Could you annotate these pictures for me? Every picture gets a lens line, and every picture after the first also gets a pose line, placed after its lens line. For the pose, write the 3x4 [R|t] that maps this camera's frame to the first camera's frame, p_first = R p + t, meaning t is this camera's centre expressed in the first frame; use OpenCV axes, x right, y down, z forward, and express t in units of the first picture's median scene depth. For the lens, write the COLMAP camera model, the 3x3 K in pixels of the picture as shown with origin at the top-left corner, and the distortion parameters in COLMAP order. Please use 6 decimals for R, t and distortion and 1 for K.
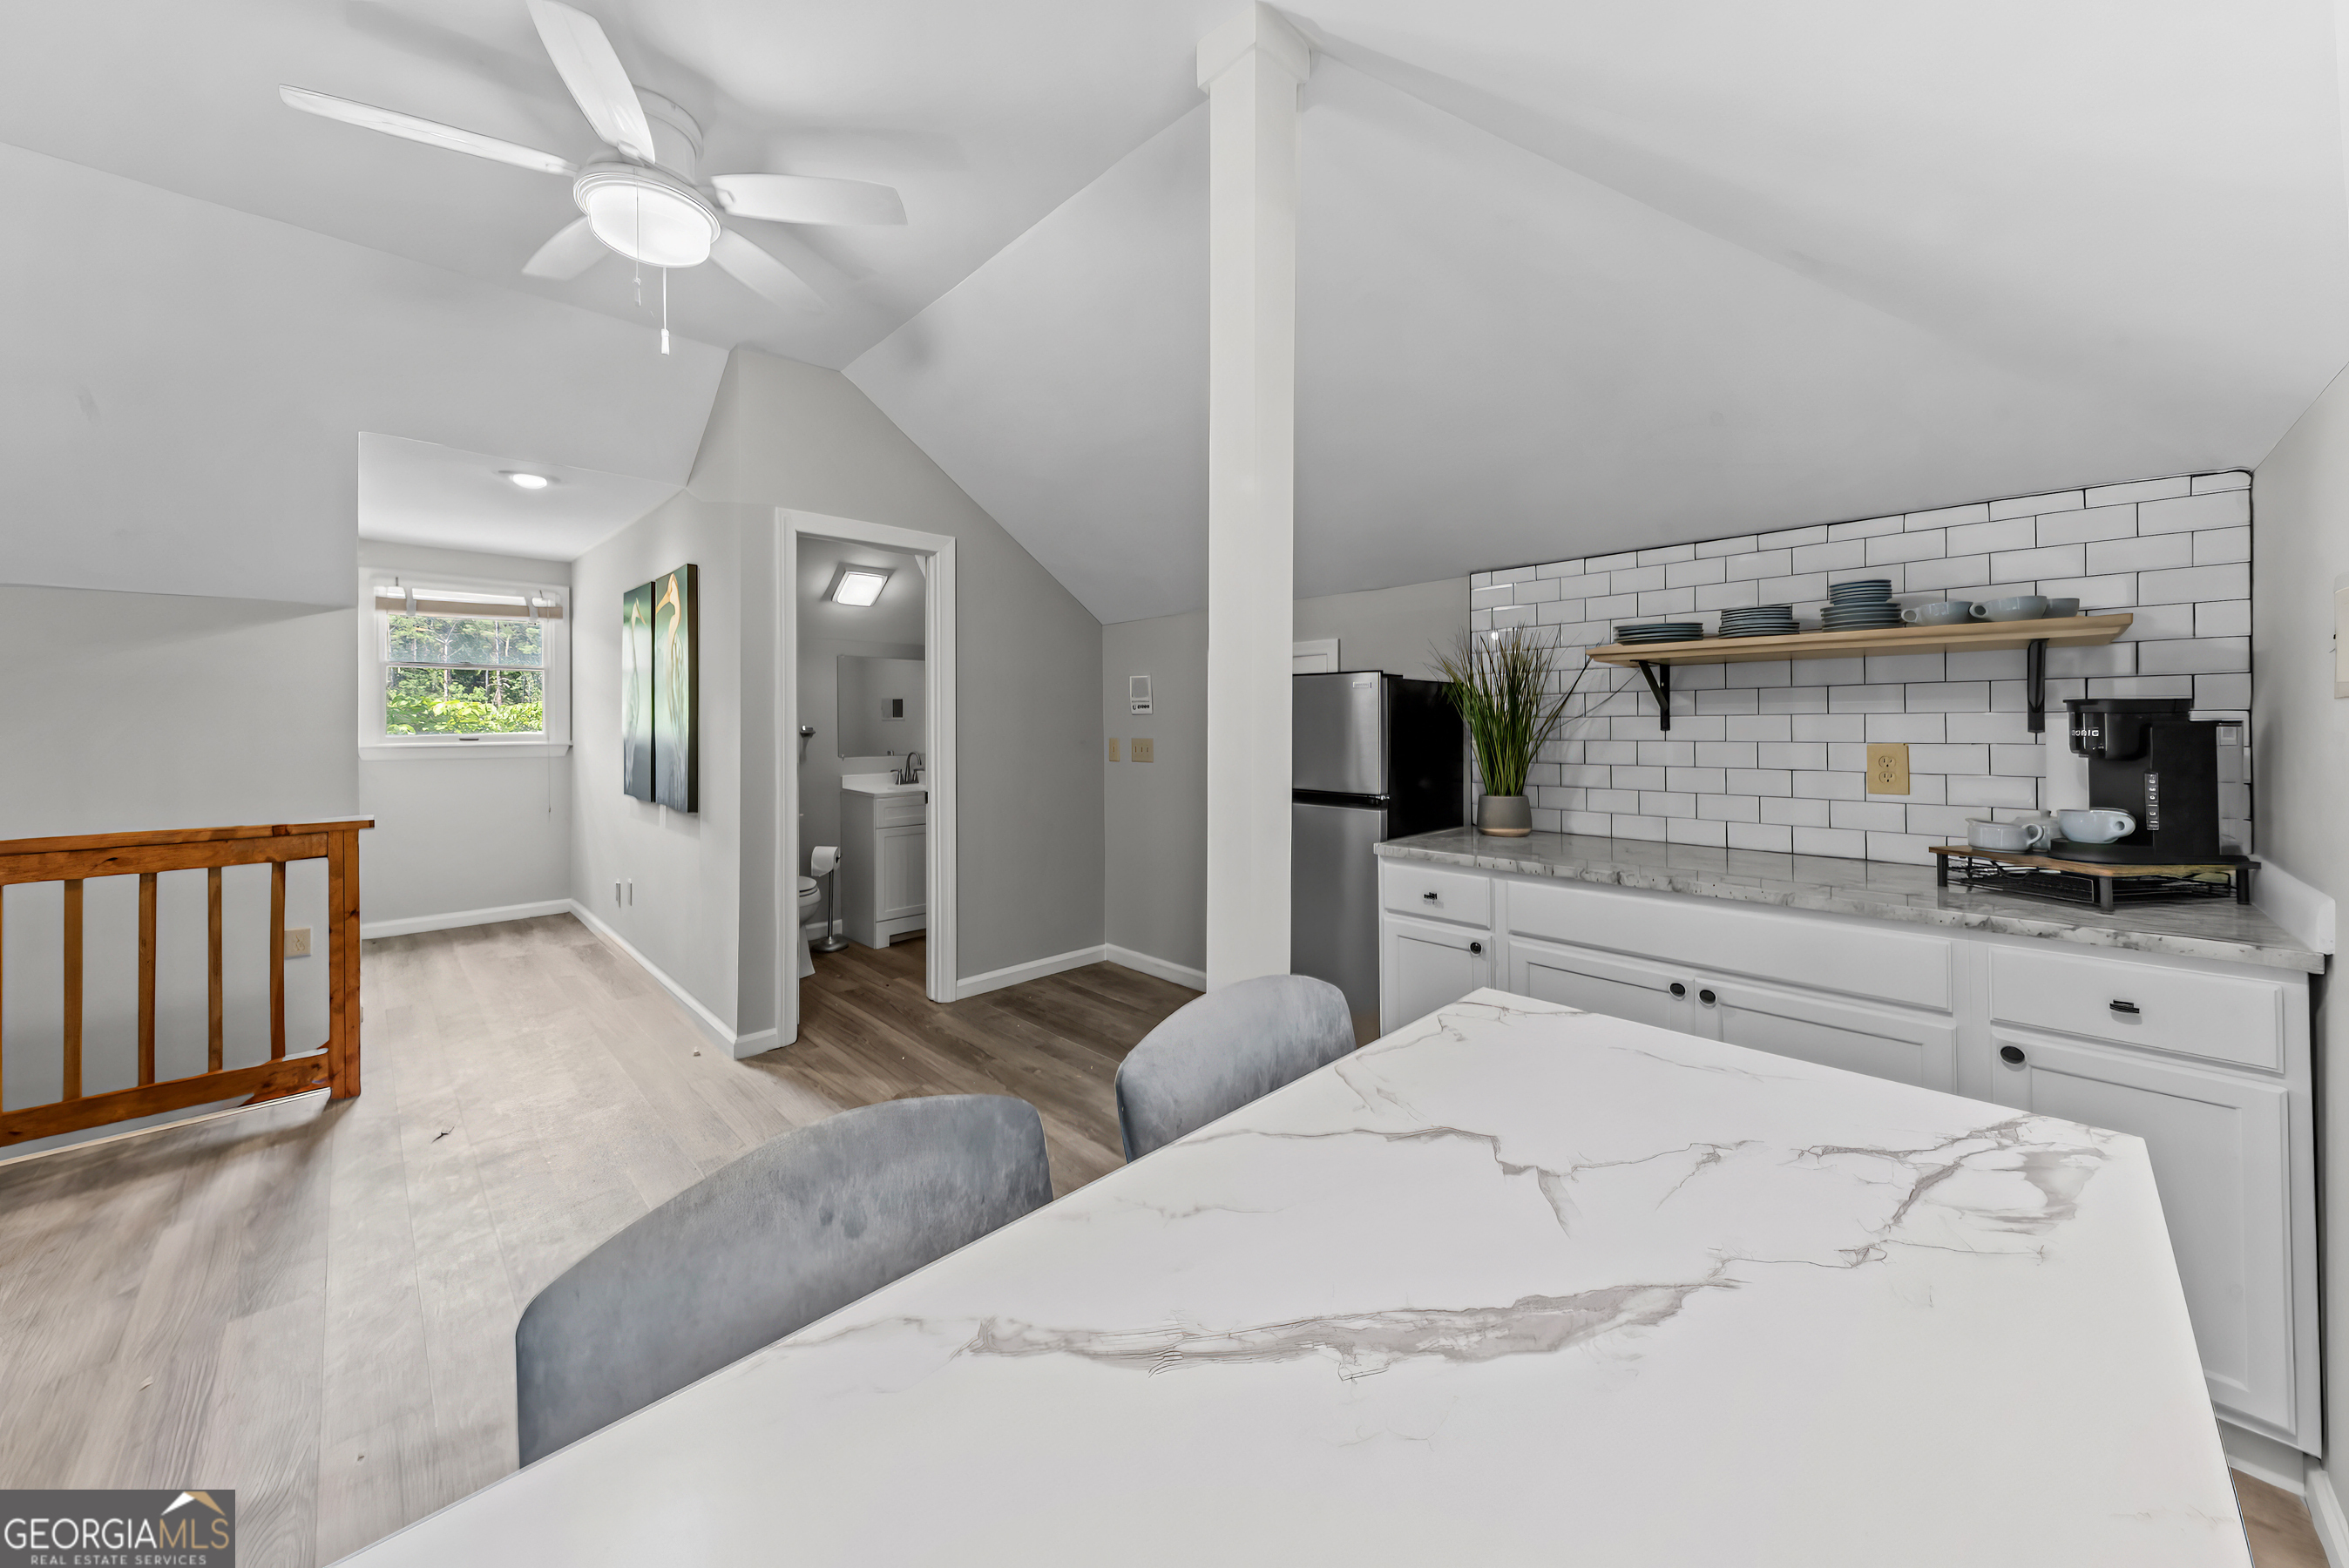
lens RADIAL K [[815.5, 0, 1176.7], [0, 815.5, 714.3], [0, 0, 1]] dist [-0.008262, 0.000147]
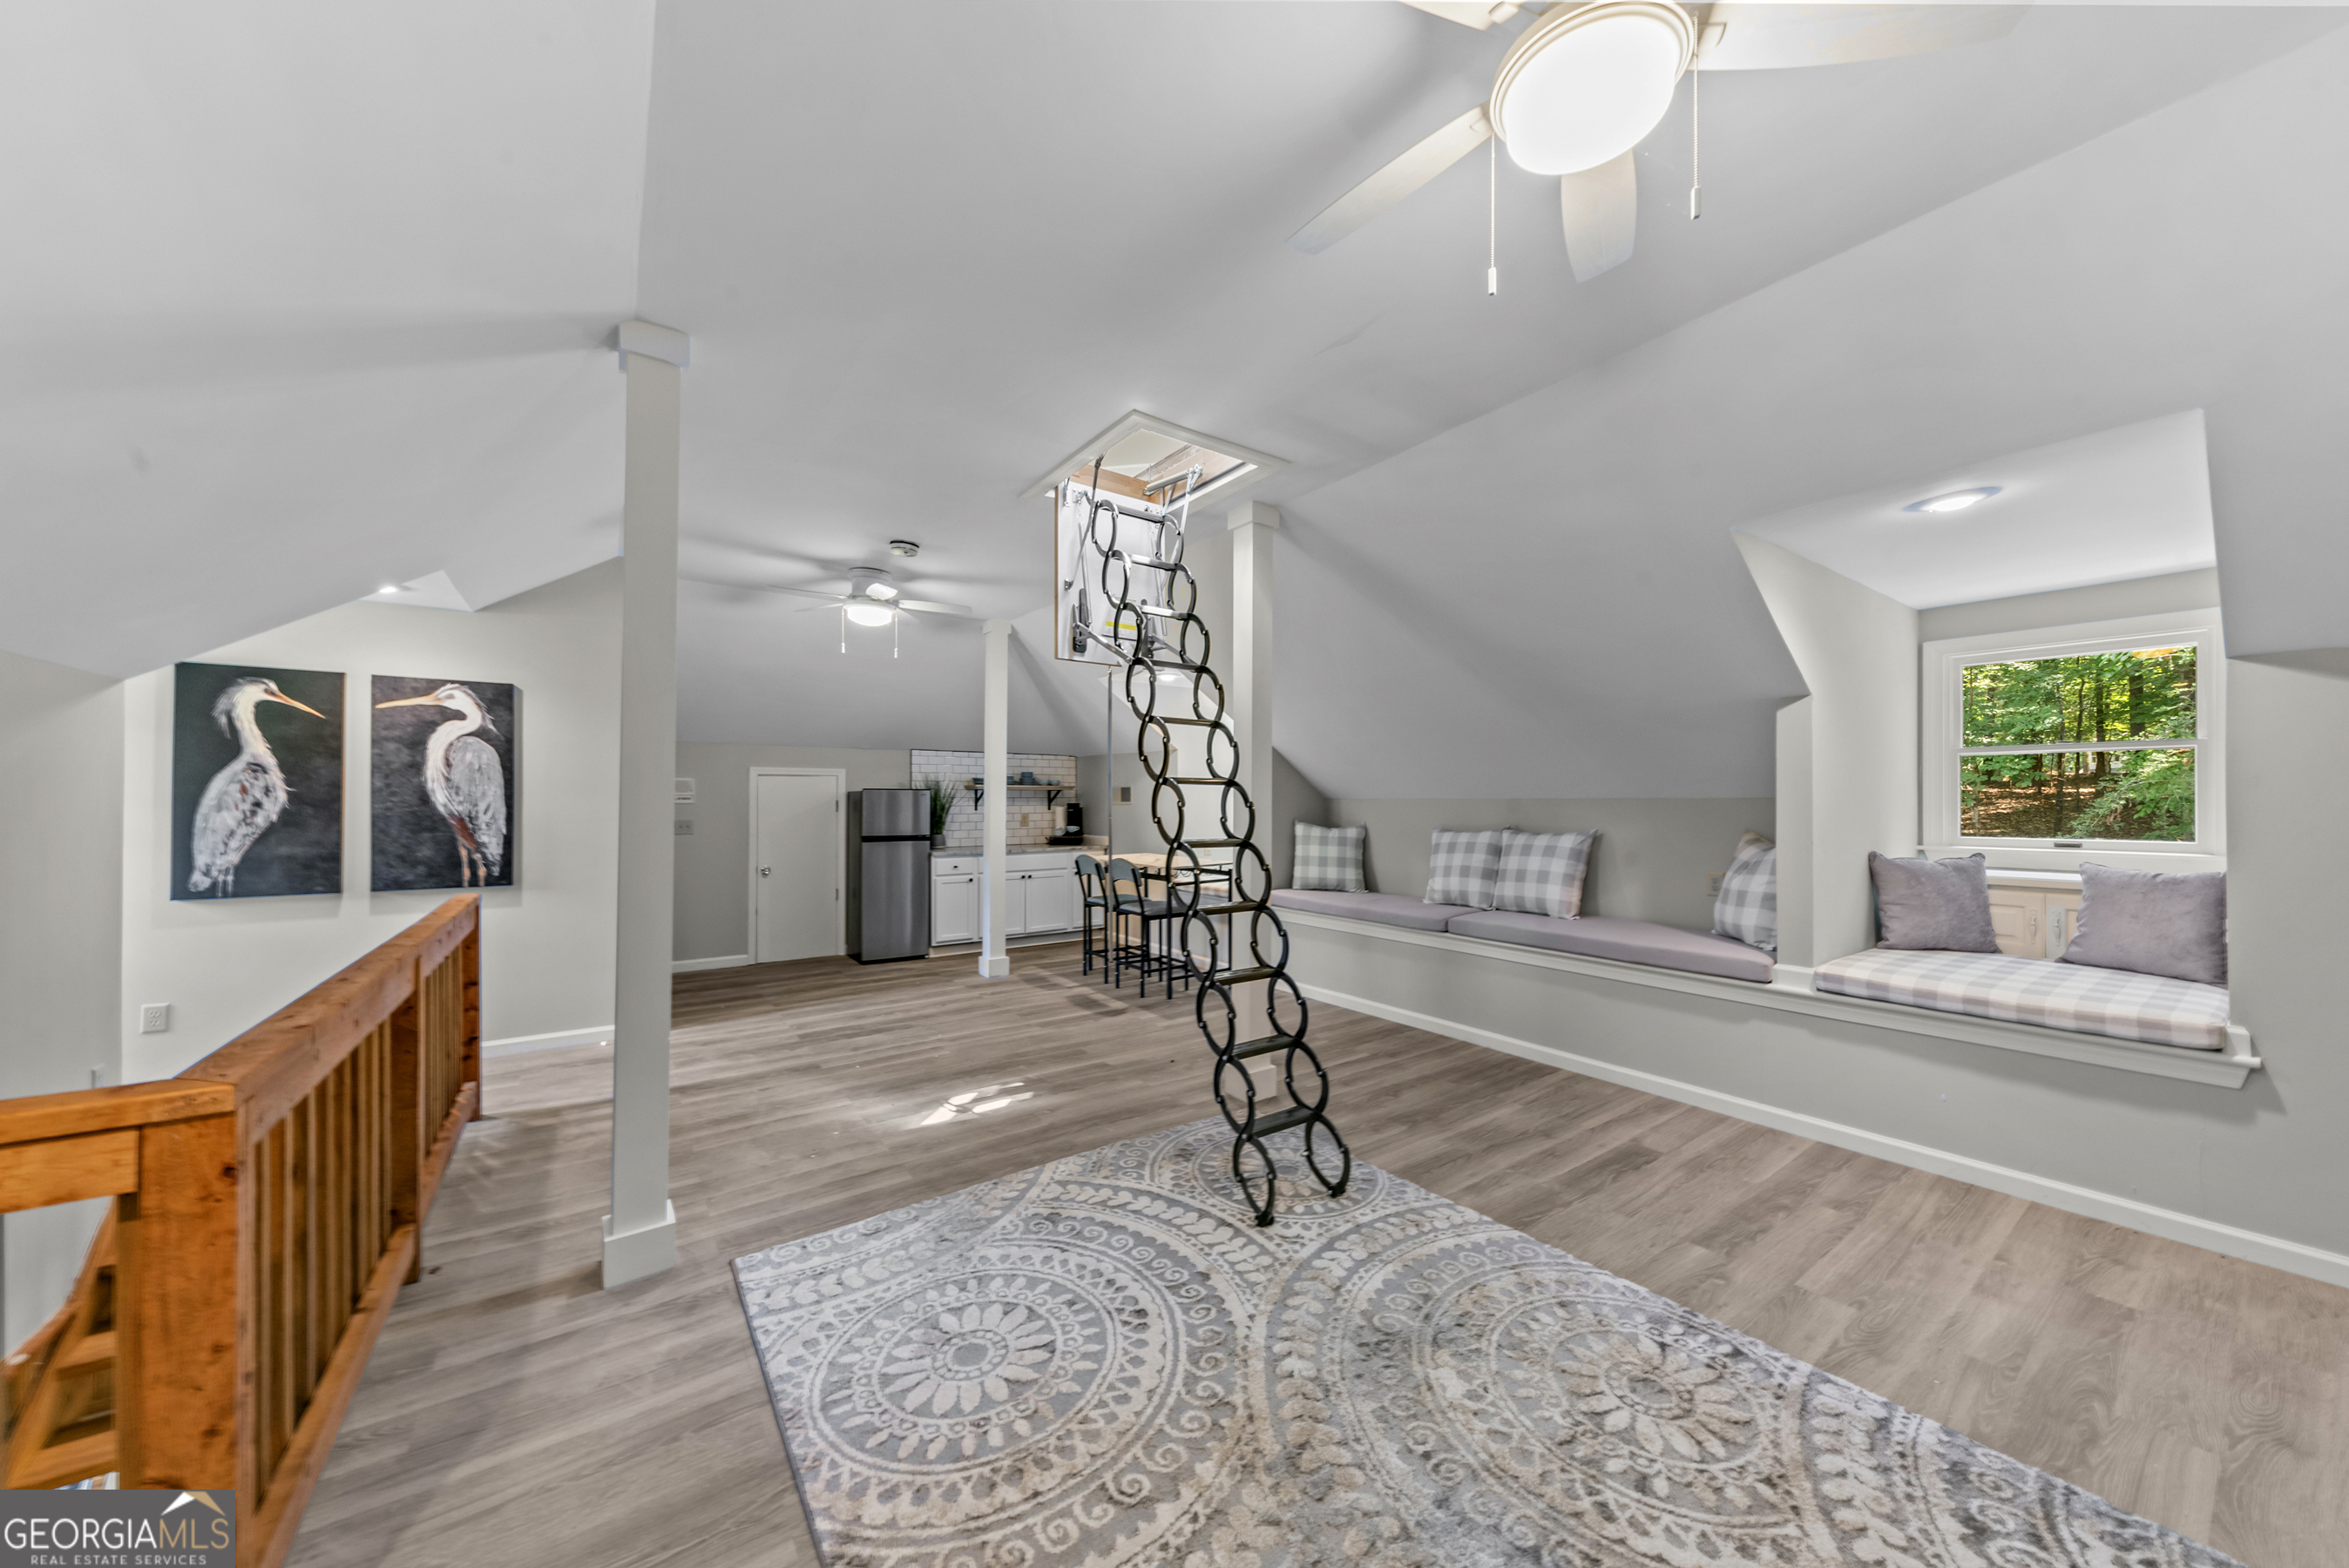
lens RADIAL K [[815.5, 0, 1178.9], [0, 815.5, 798.7], [0, 0, 1]] dist [-0.008262, 0.000147]
pose [[0.158523, 0.010017, 0.987304, -2.660814], [-0.006461, 0.999938, -0.009107, -0.003982], [-0.987334, -0.004935, 0.158578, -0.312516]]
